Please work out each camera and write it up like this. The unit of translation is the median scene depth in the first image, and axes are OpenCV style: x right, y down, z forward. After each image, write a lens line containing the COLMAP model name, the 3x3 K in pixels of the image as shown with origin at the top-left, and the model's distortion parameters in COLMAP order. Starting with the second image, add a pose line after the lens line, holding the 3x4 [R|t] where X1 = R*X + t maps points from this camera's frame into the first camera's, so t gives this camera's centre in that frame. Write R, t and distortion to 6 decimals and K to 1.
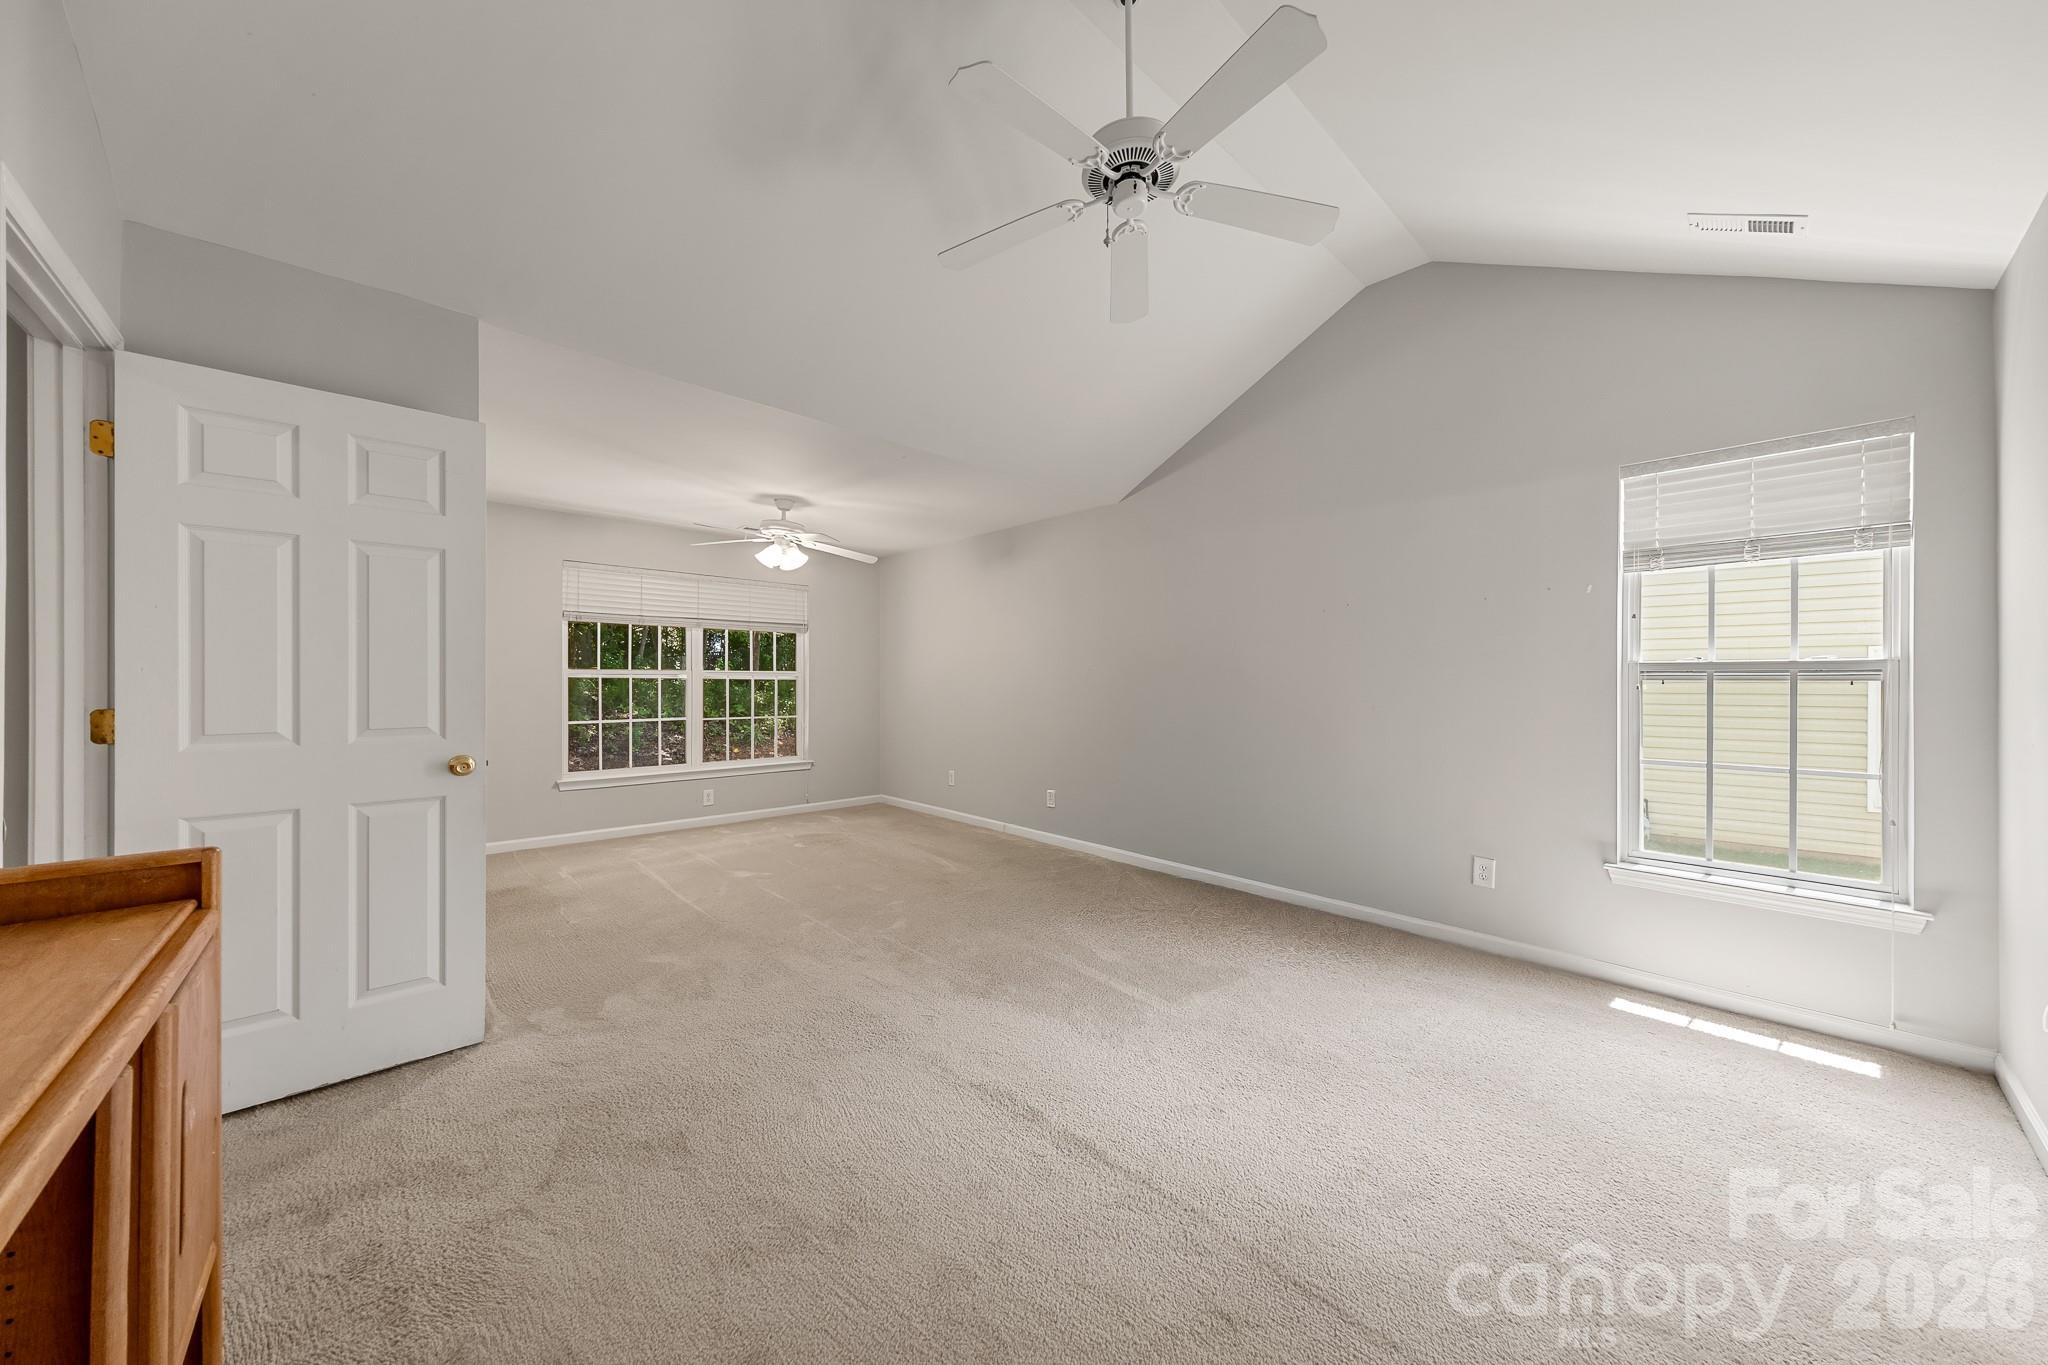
lens RADIAL K [[705.4, 0, 1020.0], [0, 705.4, 678.5], [0, 0, 1]] dist [-0.005833, 0.000263]
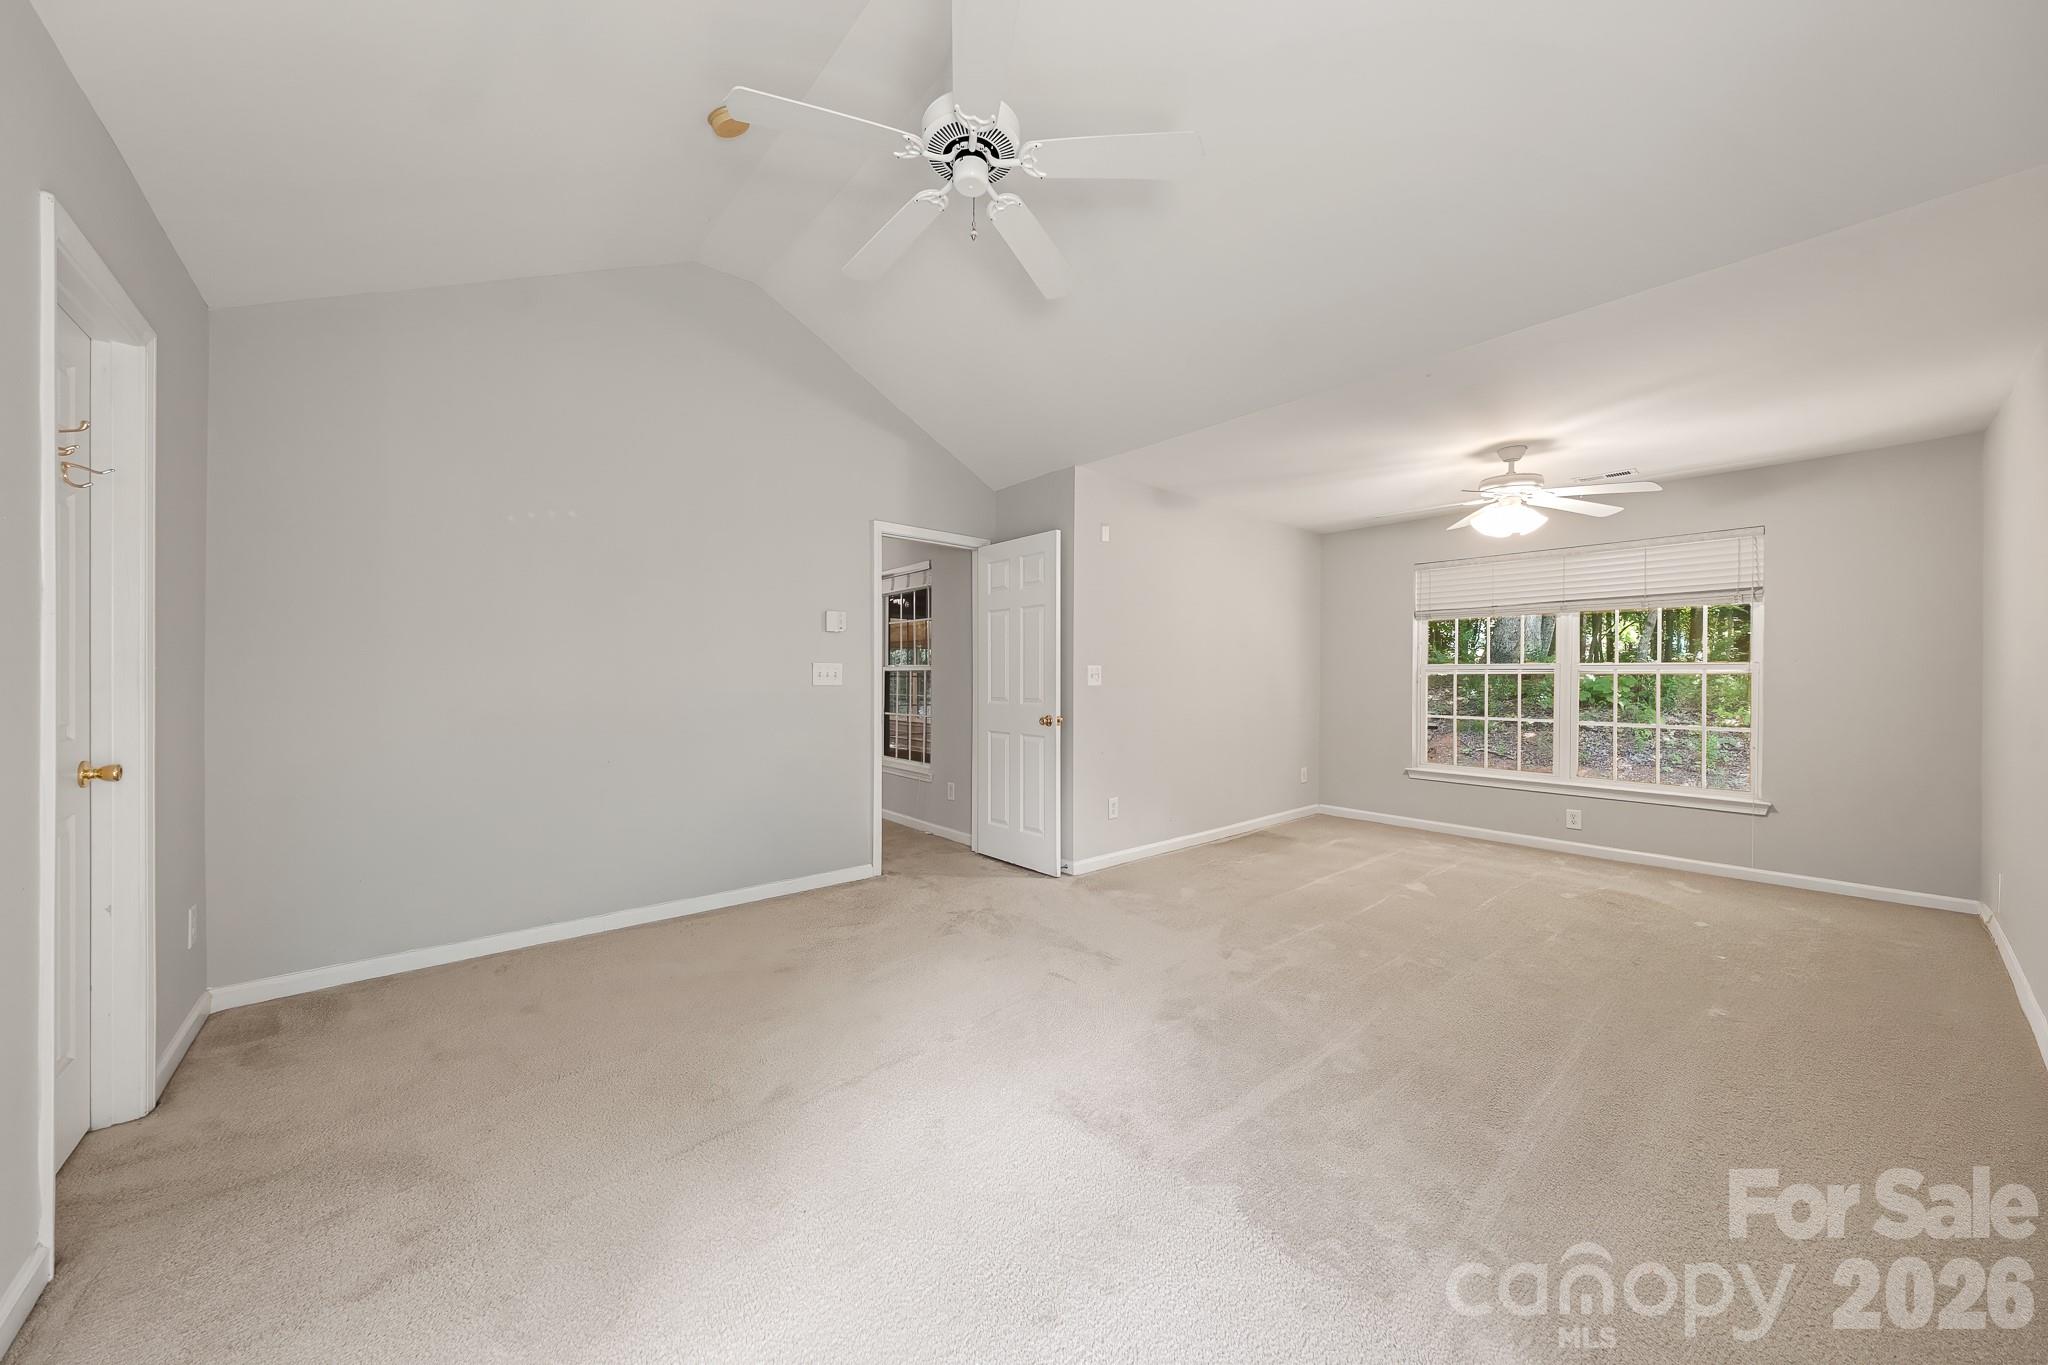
lens RADIAL K [[705.4, 0, 1020.0], [0, 705.4, 678.5], [0, 0, 1]] dist [-0.005833, 0.000263]
pose [[-0.075812, 0.003398, -0.997116, 0.467494], [-0.000799, 0.999994, 0.003469, 0.004306], [0.997122, 0.001060, -0.075809, 0.472759]]
